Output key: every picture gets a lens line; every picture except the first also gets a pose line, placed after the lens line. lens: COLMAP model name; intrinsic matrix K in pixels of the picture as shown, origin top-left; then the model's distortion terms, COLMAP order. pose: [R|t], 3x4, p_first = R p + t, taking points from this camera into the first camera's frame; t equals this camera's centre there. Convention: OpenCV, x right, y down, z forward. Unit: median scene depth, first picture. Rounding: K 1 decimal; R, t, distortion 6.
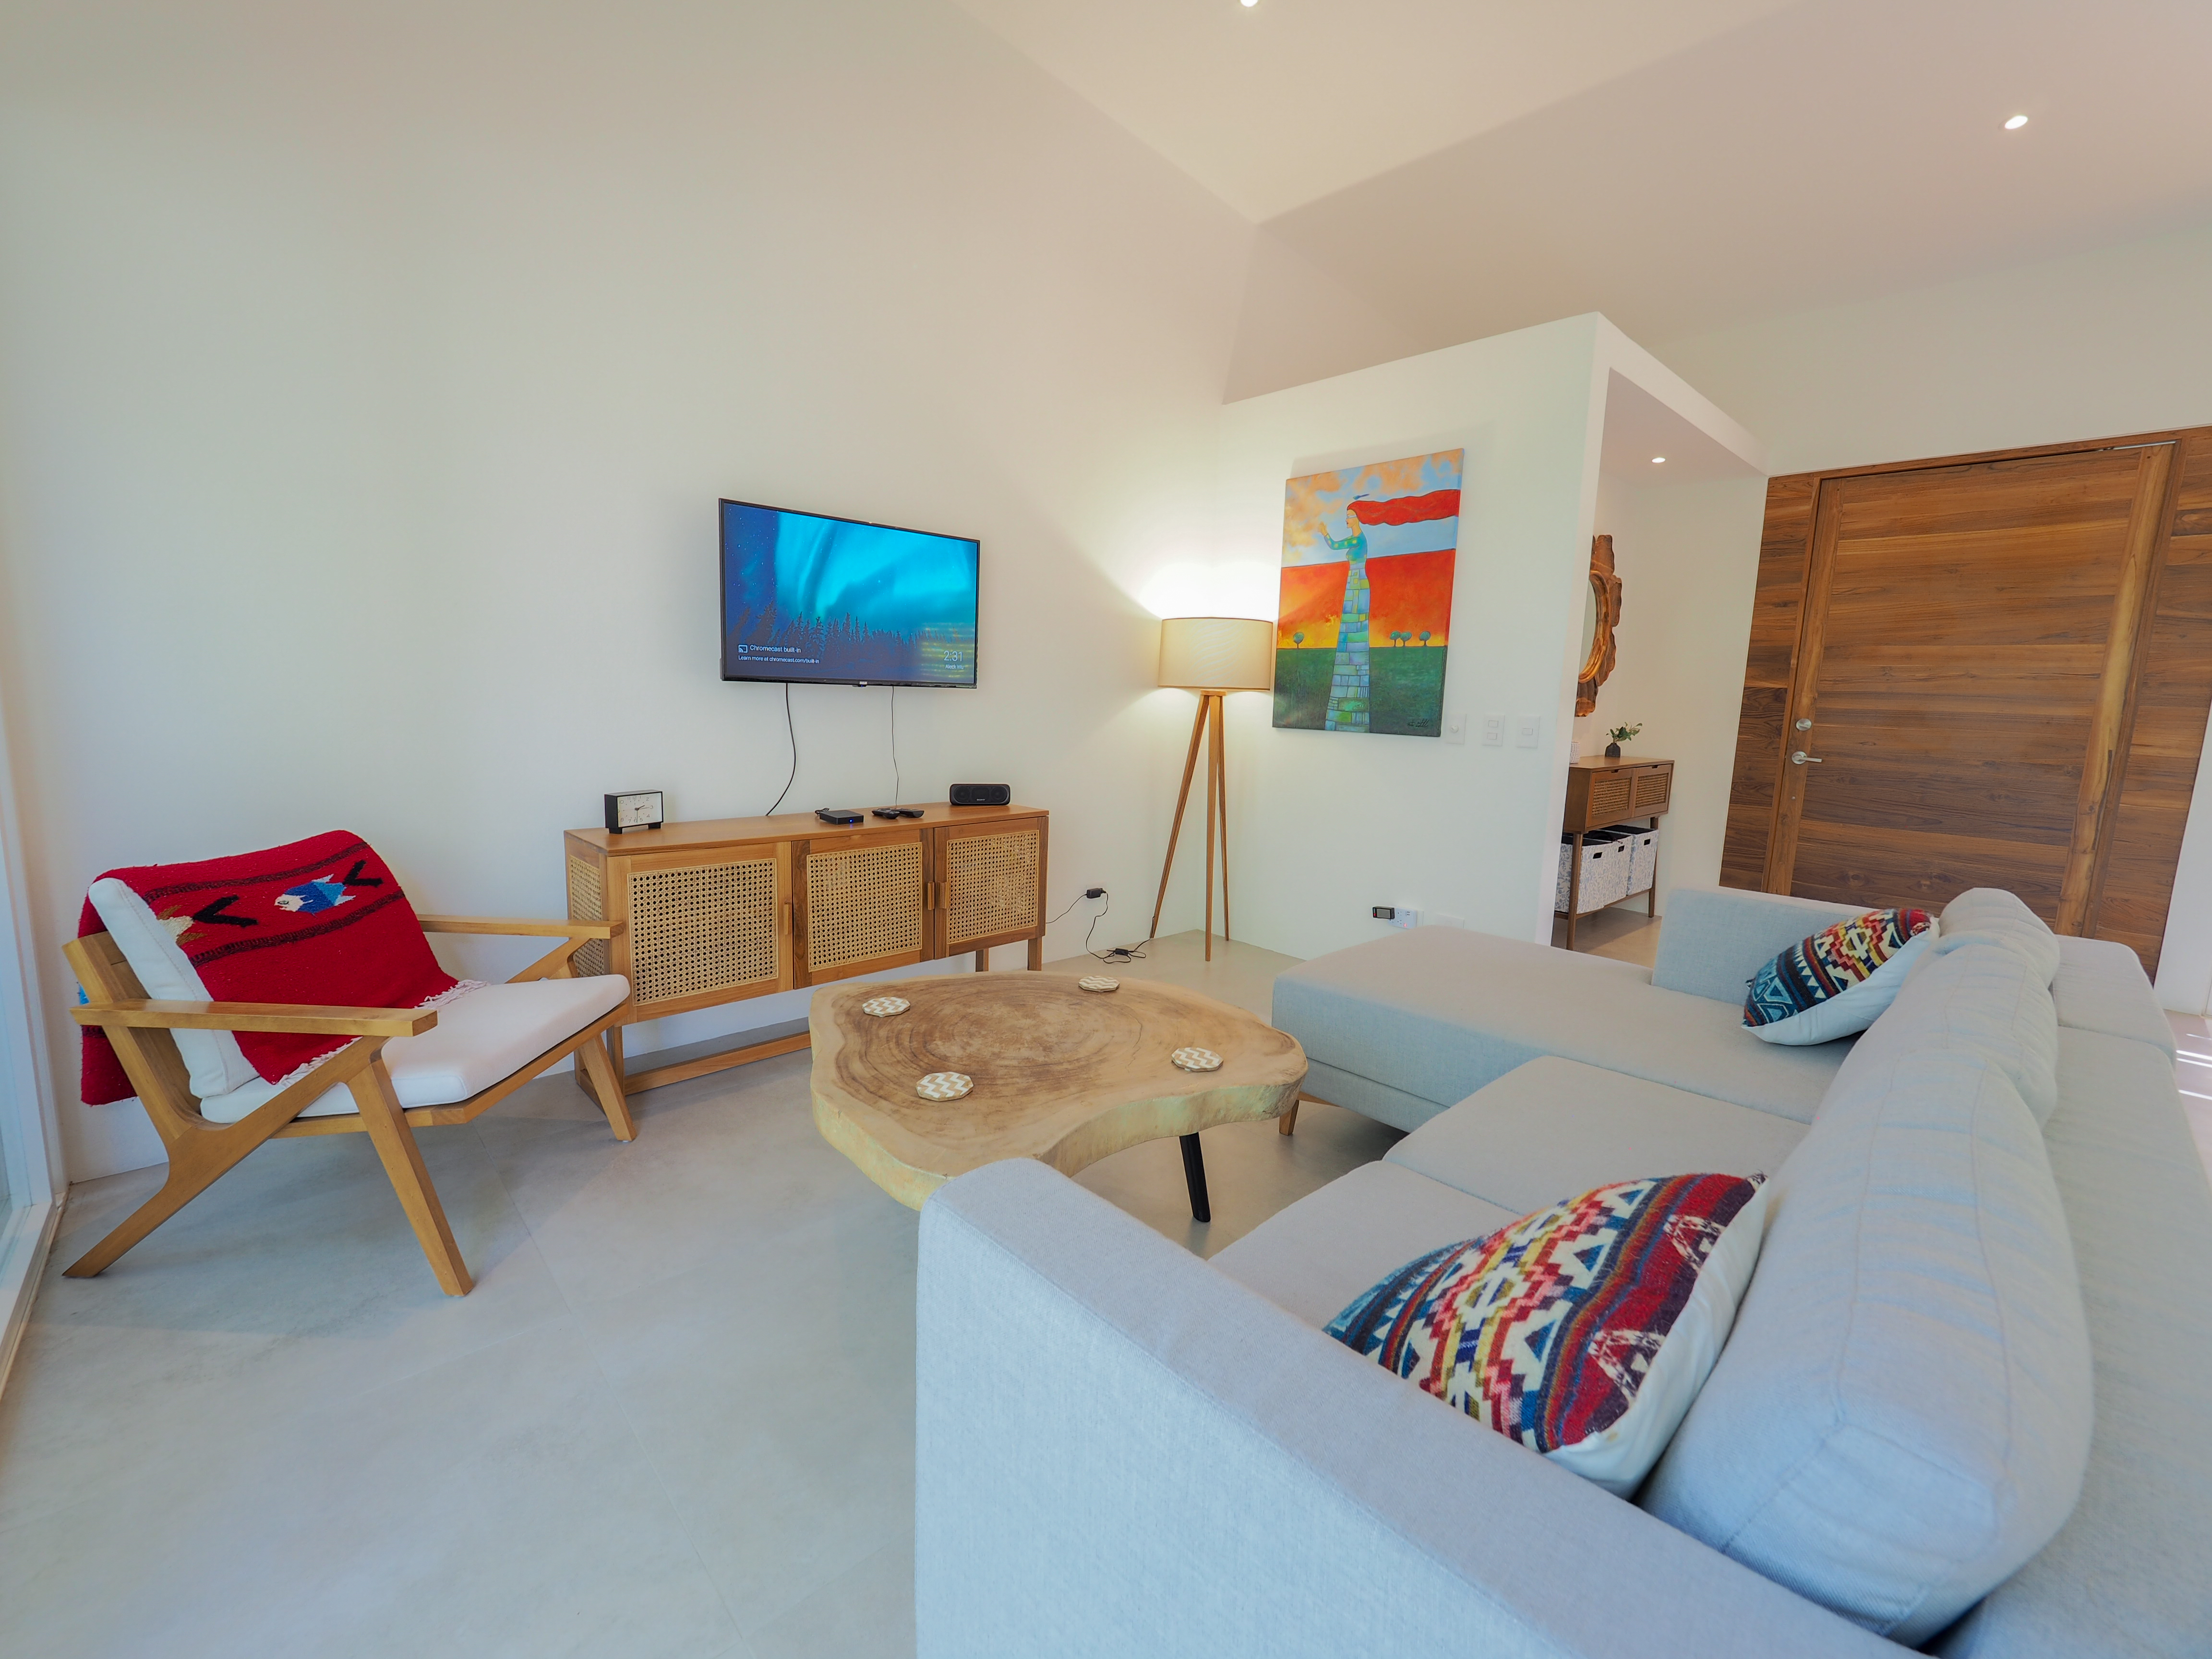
lens RADIAL K [[928.3, 0, 1091.8], [0, 928.3, 820.7], [0, 0, 1]] dist [-0.004206, -0.000321]
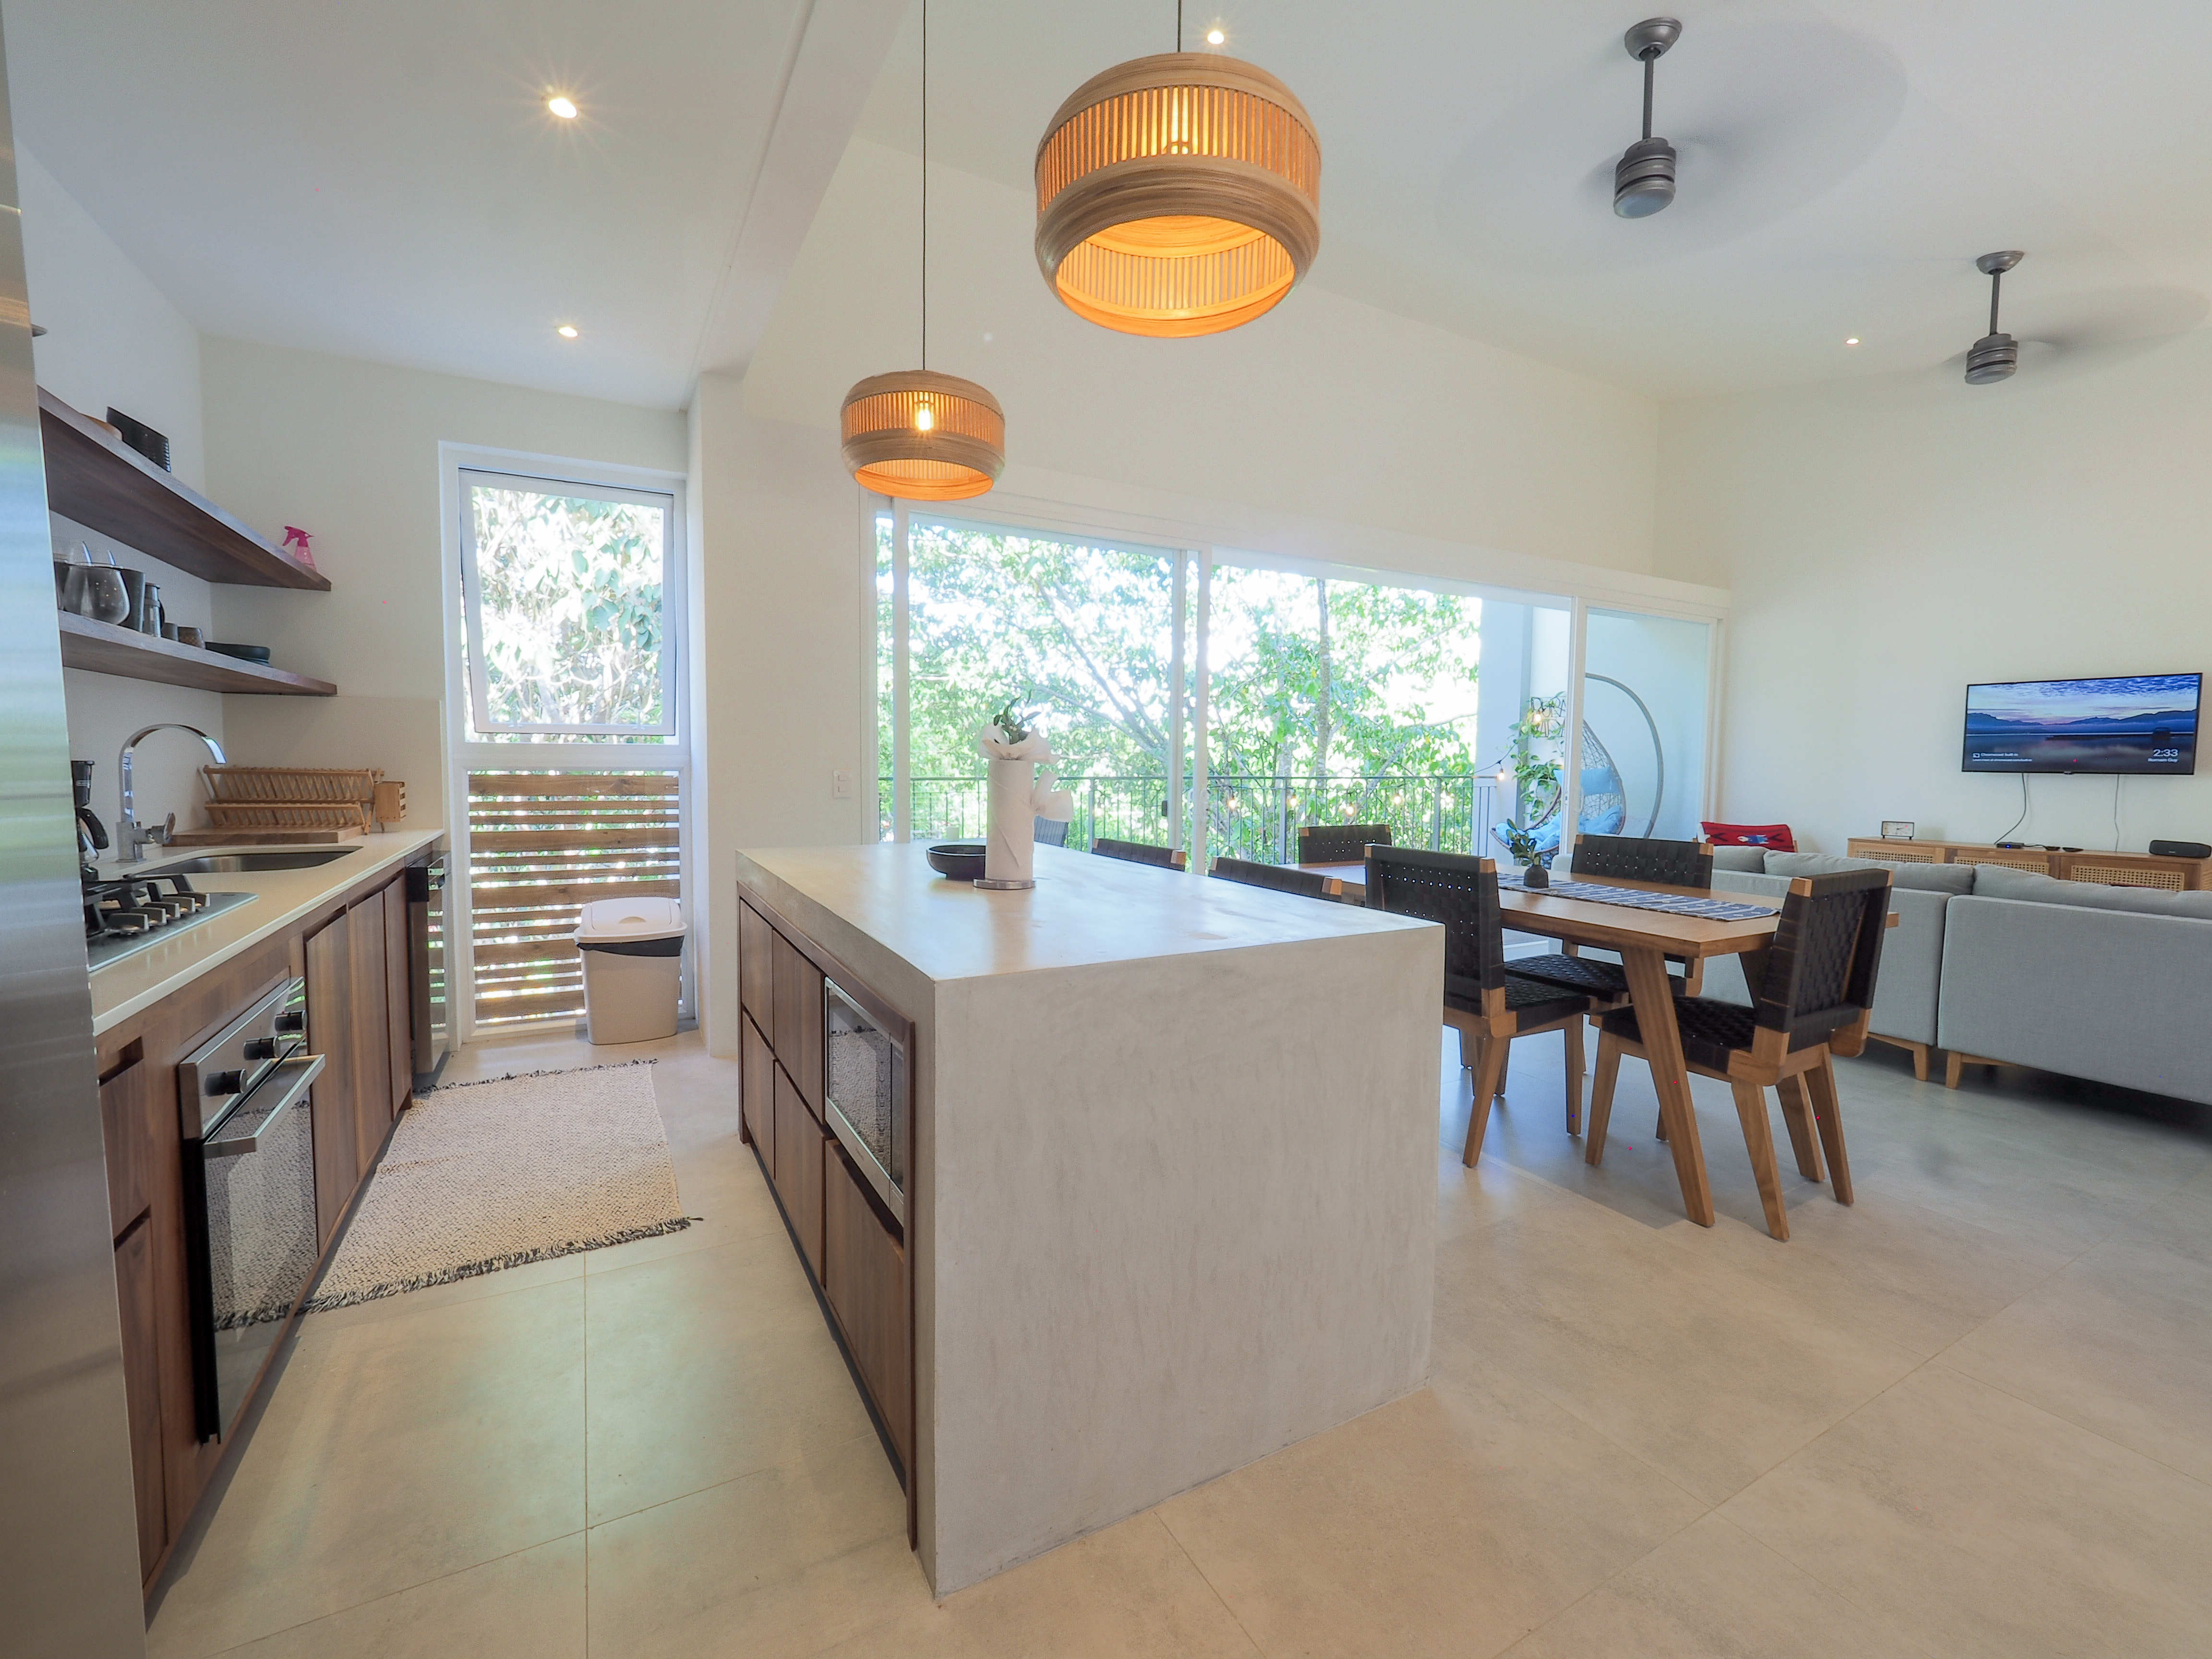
lens RADIAL K [[922.5, 0, 1092.5], [0, 922.5, 824.2], [0, 0, 1]] dist [-0.012332, 0.000249]
pose [[-0.230013, 0.033372, -0.972615, 1.428205], [-0.155224, 0.985359, 0.070519, 0.083150], [0.960729, 0.167193, -0.221465, -0.260855]]
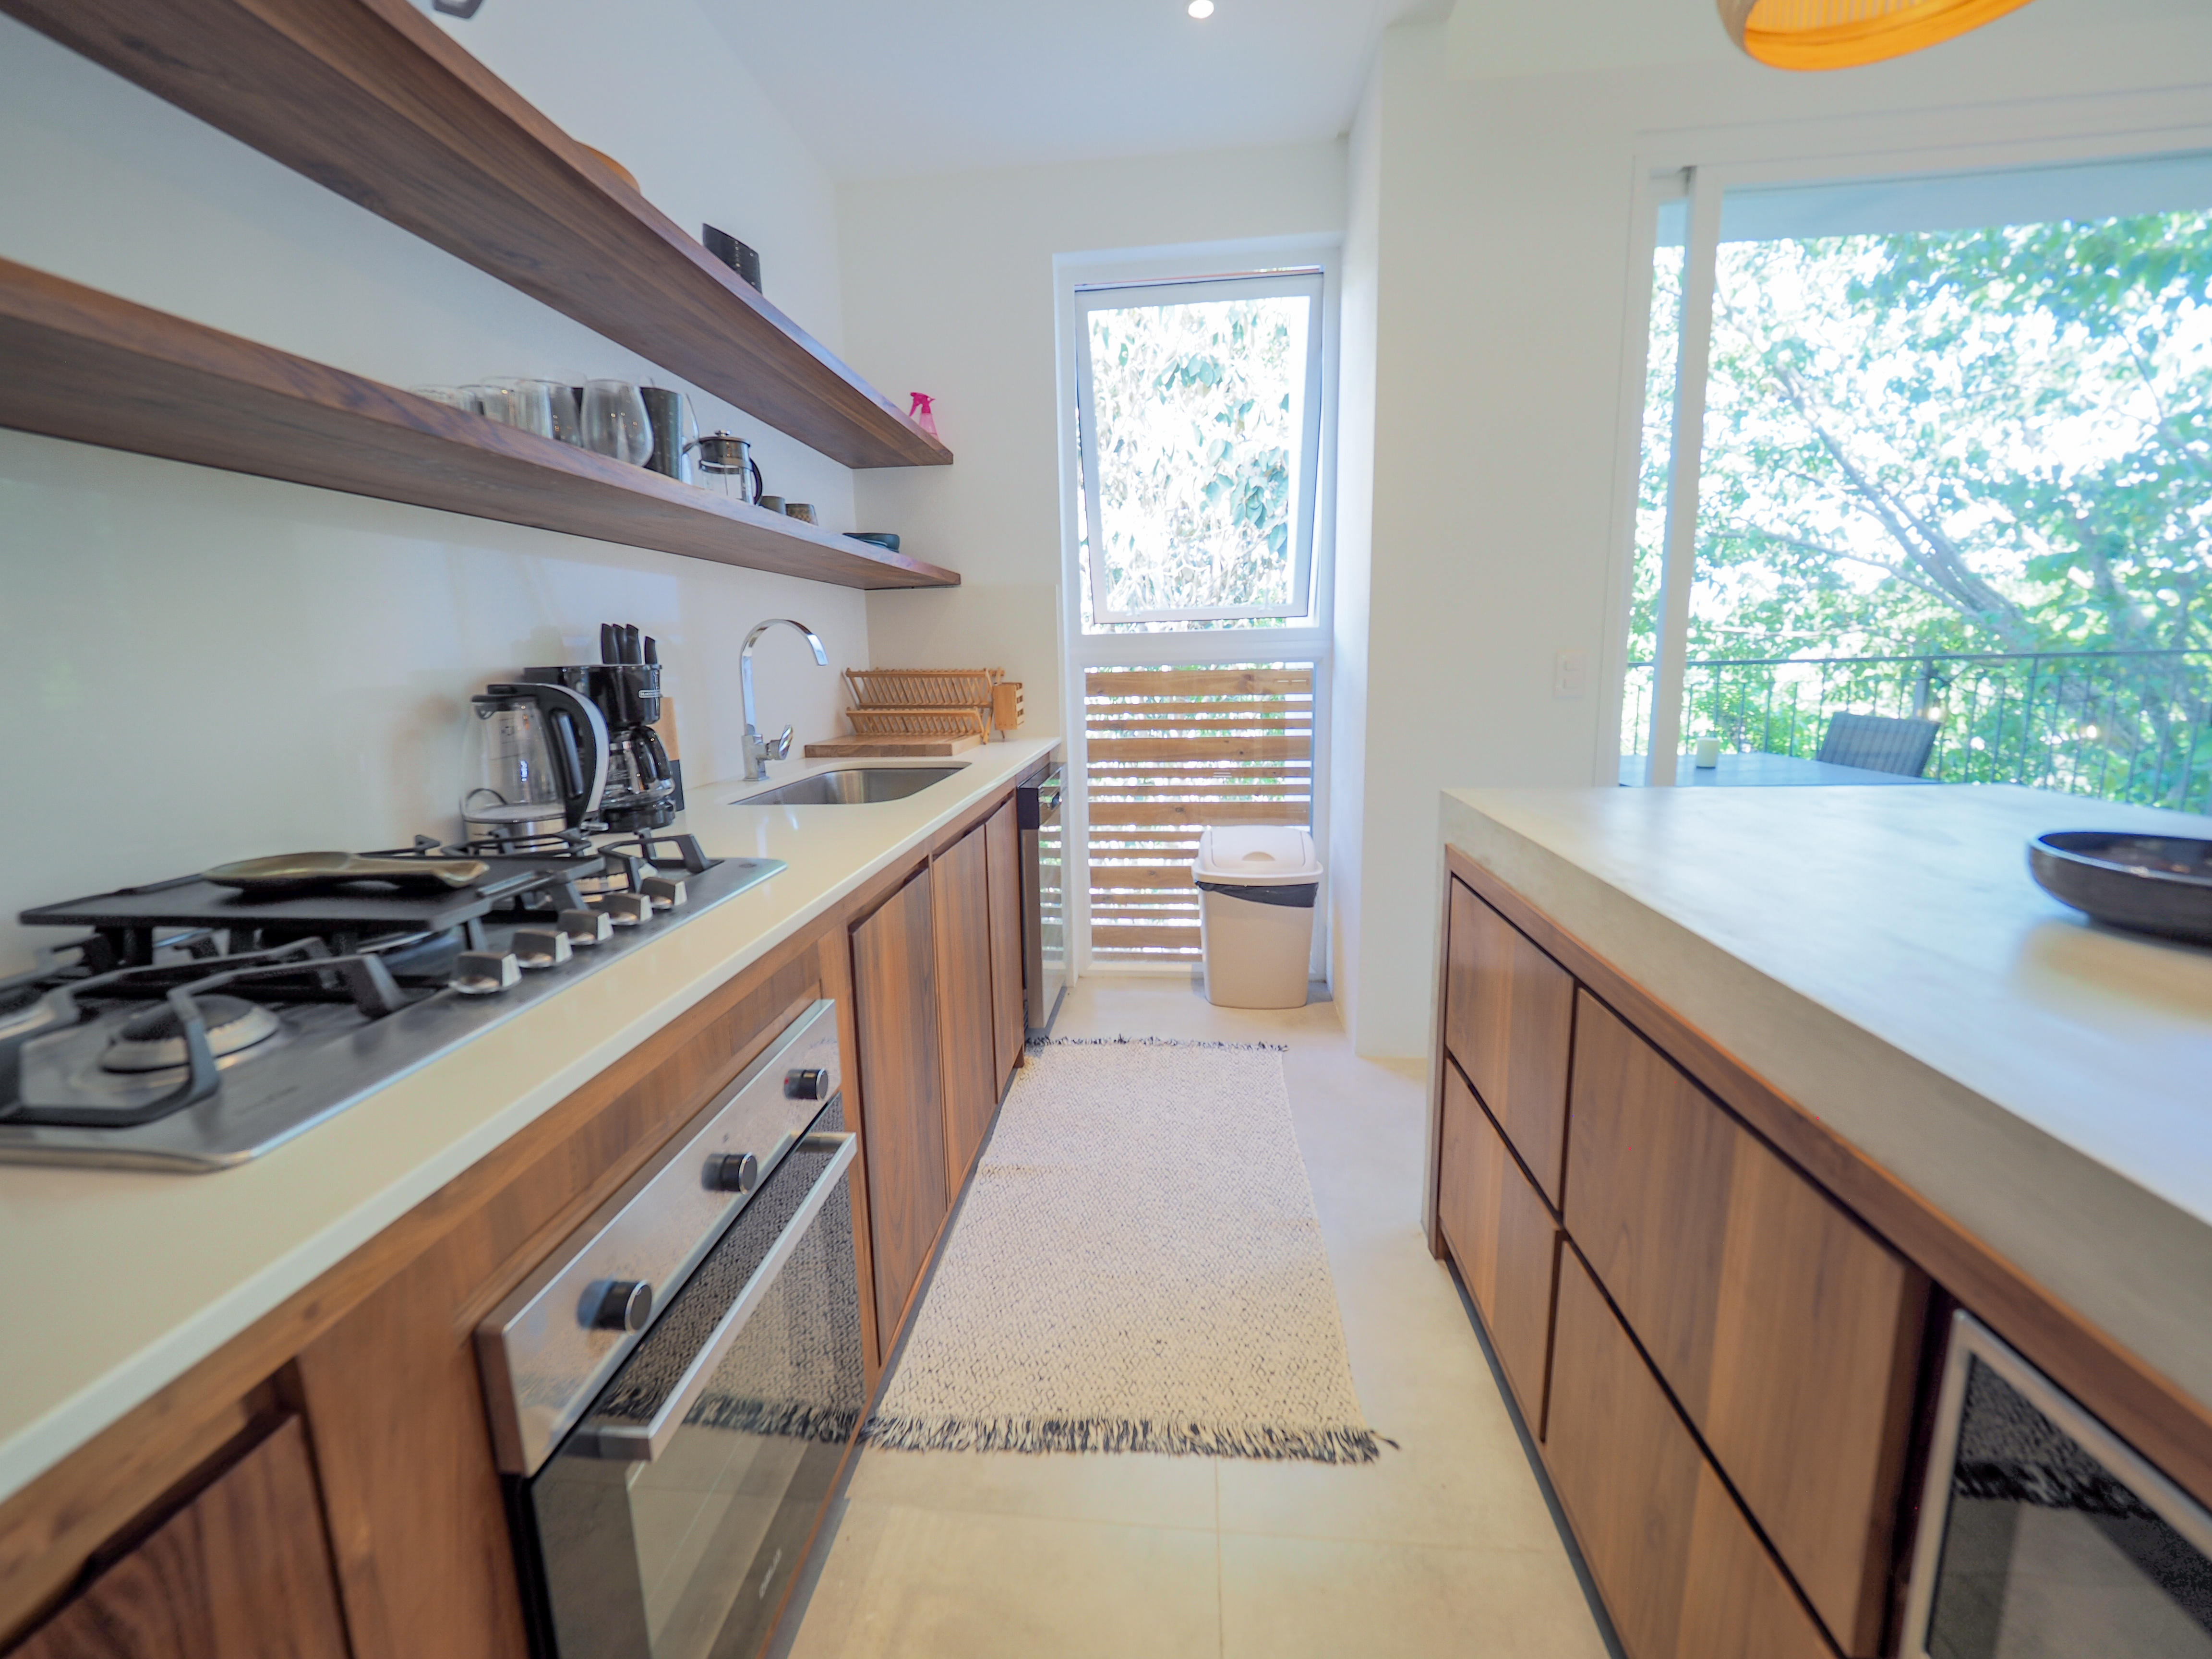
lens RADIAL K [[922.5, 0, 1092.5], [0, 922.5, 824.2], [0, 0, 1]] dist [-0.012332, 0.000249]
pose [[-0.744092, 0.109100, -0.659109, 1.203446], [-0.090823, 0.960897, 0.261587, 0.114664], [0.661875, 0.254507, -0.705087, -0.482705]]
